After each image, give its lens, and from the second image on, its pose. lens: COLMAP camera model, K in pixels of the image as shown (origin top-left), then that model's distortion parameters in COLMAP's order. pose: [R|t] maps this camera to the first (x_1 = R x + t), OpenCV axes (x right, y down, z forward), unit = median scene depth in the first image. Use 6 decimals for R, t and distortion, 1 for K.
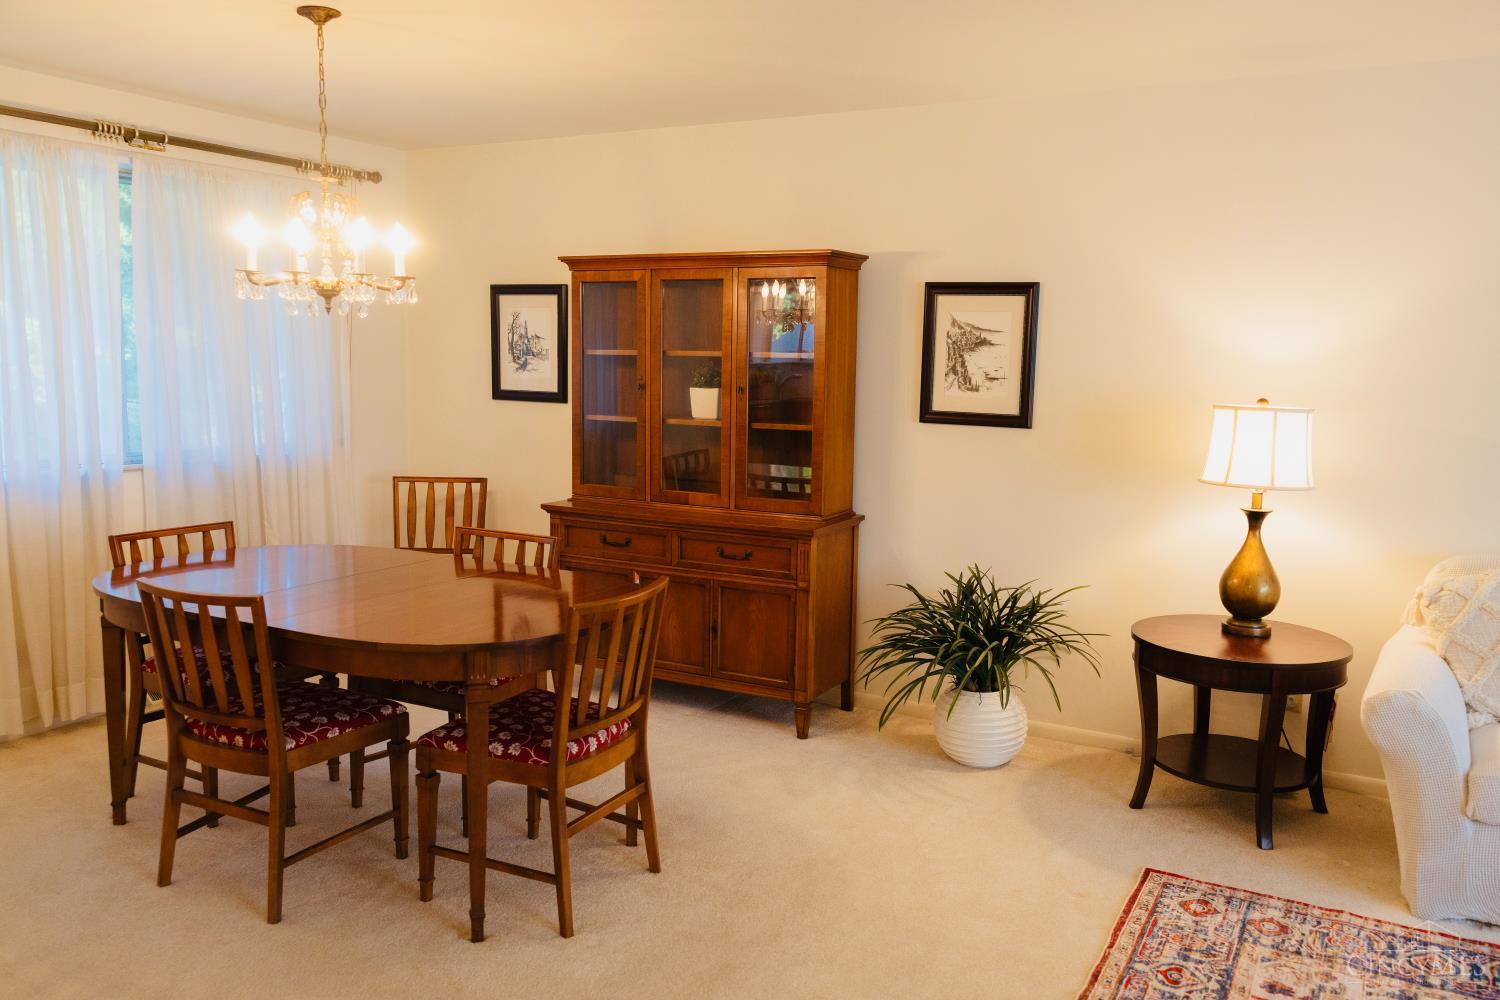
lens RADIAL K [[1175.9, 0, 757.8], [0, 1175.9, 499.5], [0, 0, 1]] dist [0.007362, 0.000357]
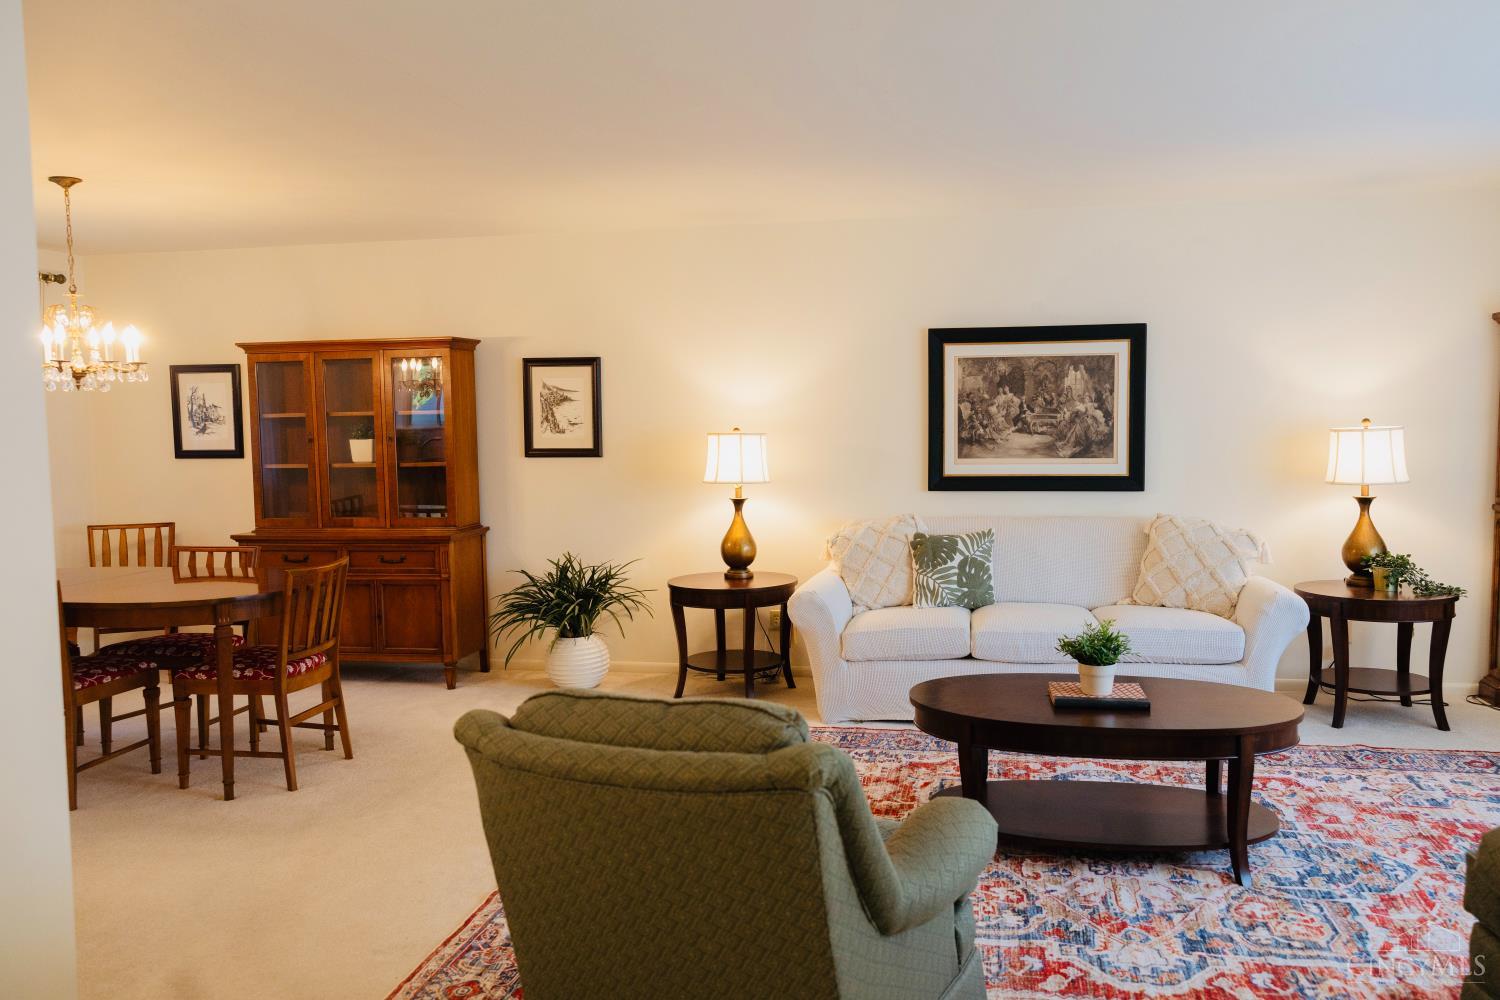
lens RADIAL K [[1175.9, 0, 763.7], [0, 1175.9, 498.3], [0, 0, 1]] dist [0.007362, 0.000357]
pose [[0.954503, -0.053573, 0.293350, -0.005613], [0.070469, 0.996391, -0.047326, 0.079737], [-0.289756, 0.065844, 0.954833, -0.477965]]
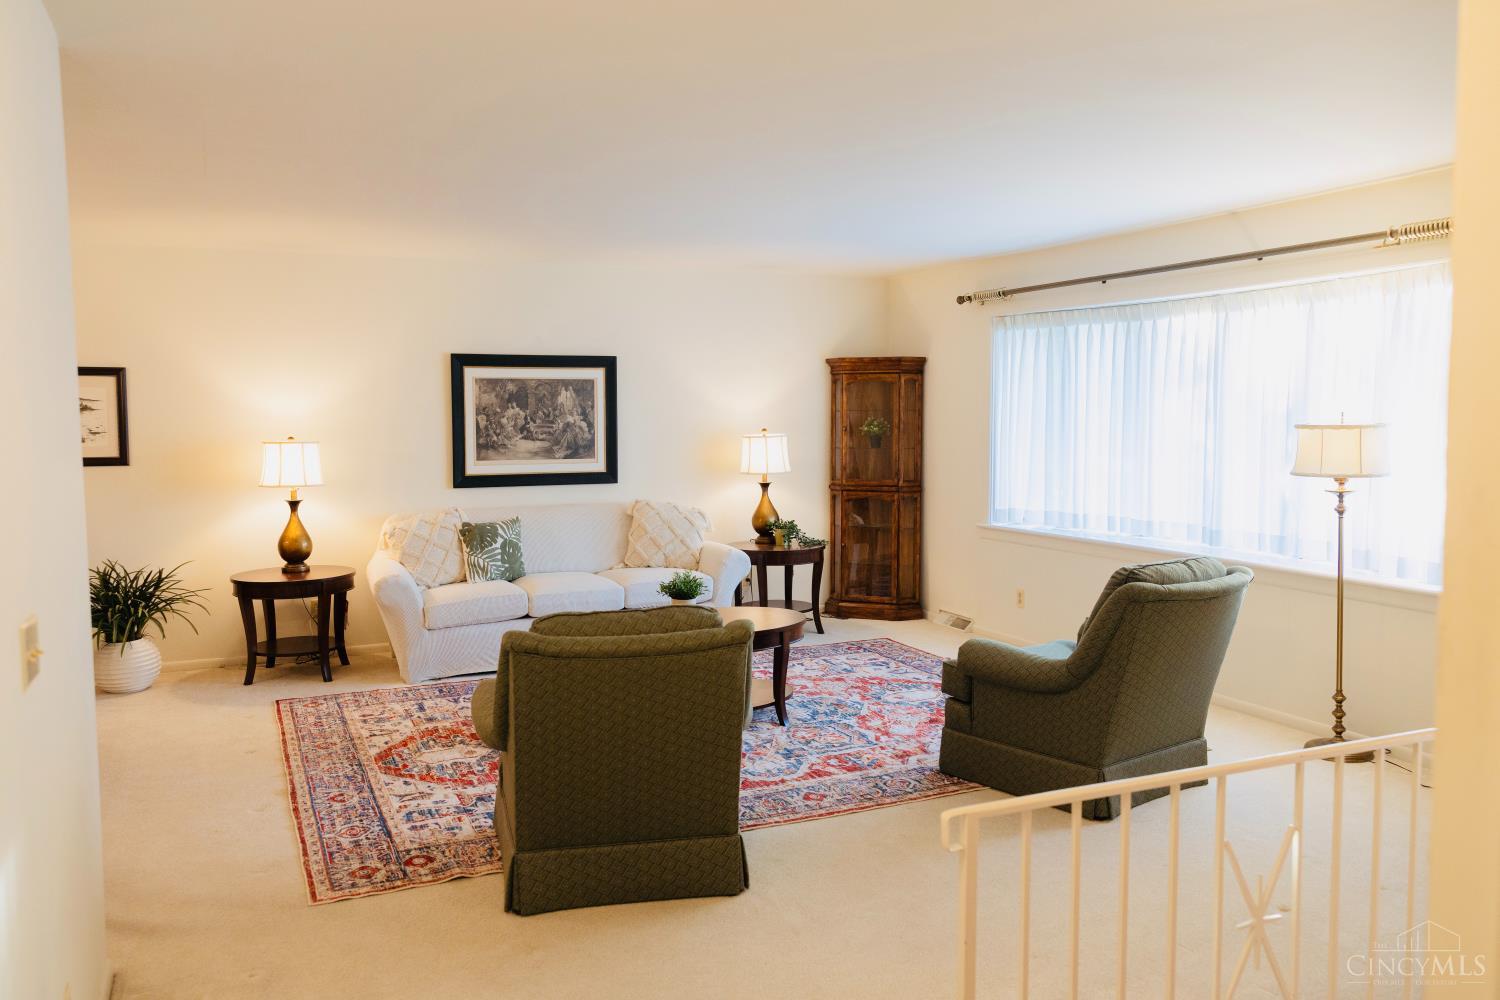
lens RADIAL K [[1175.9, 0, 748.7], [0, 1175.9, 498.1], [0, 0, 1]] dist [0.007362, 0.000357]
pose [[0.606591, -0.085043, 0.790453, -0.515120], [0.119429, 0.992727, 0.015156, 0.056182], [-0.785993, 0.085209, 0.612336, -0.566701]]
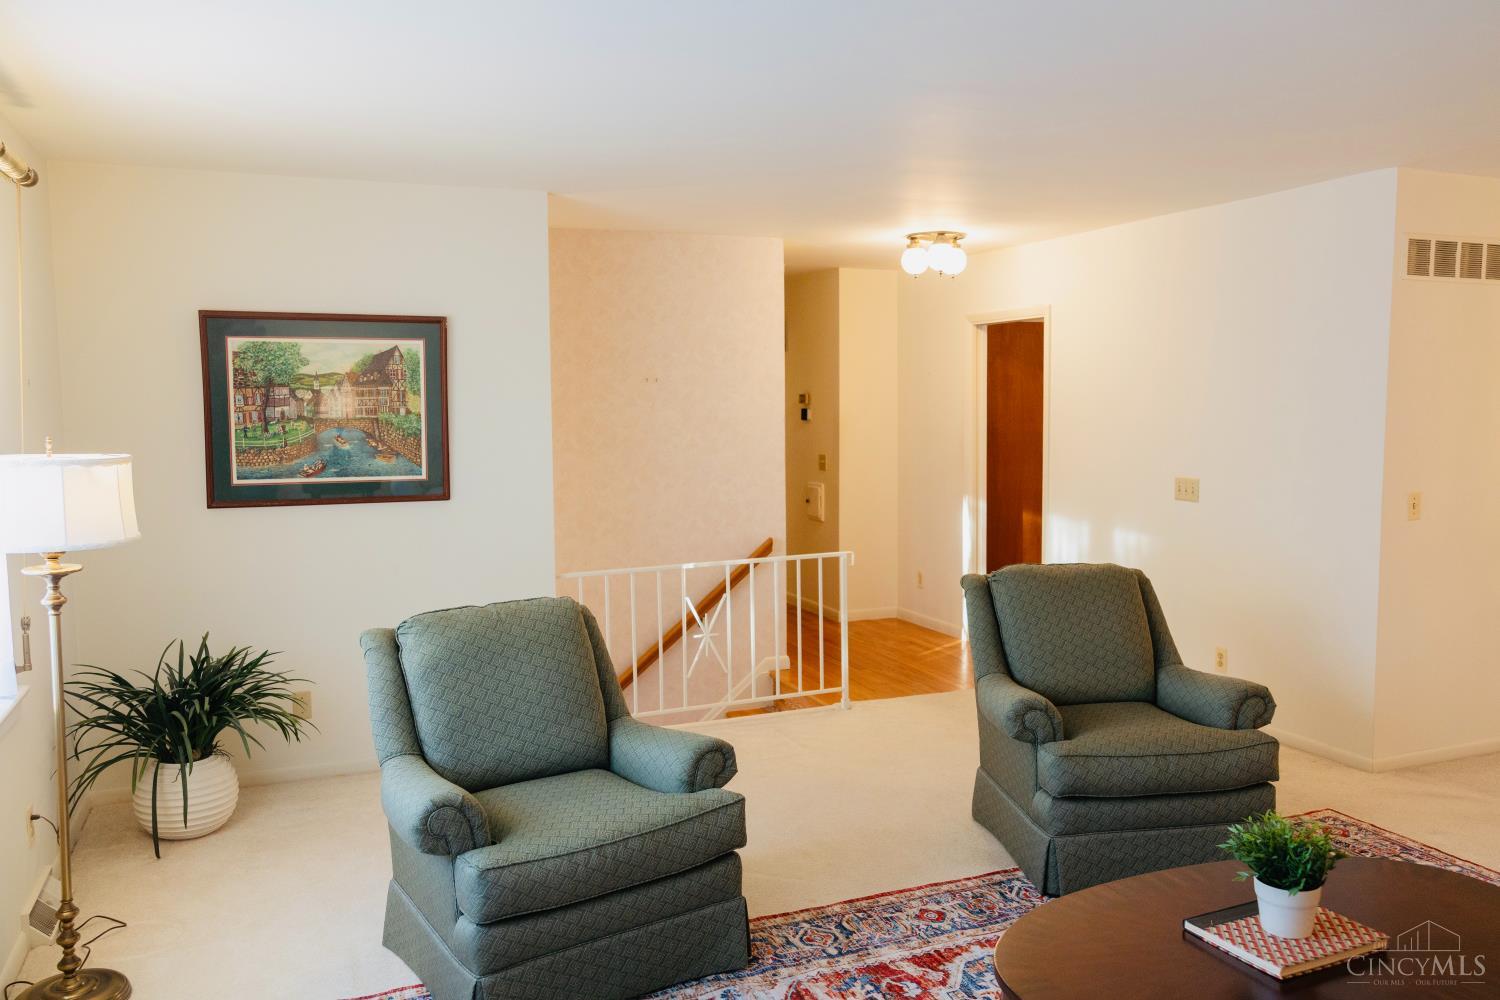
lens RADIAL K [[1175.9, 0, 763.4], [0, 1175.9, 494.8], [0, 0, 1]] dist [0.007362, 0.000357]
pose [[-0.623935, 0.054481, -0.779575, 1.096973], [-0.102981, 0.983135, 0.151129, -0.058398], [0.774662, 0.174576, -0.607802, 0.456729]]
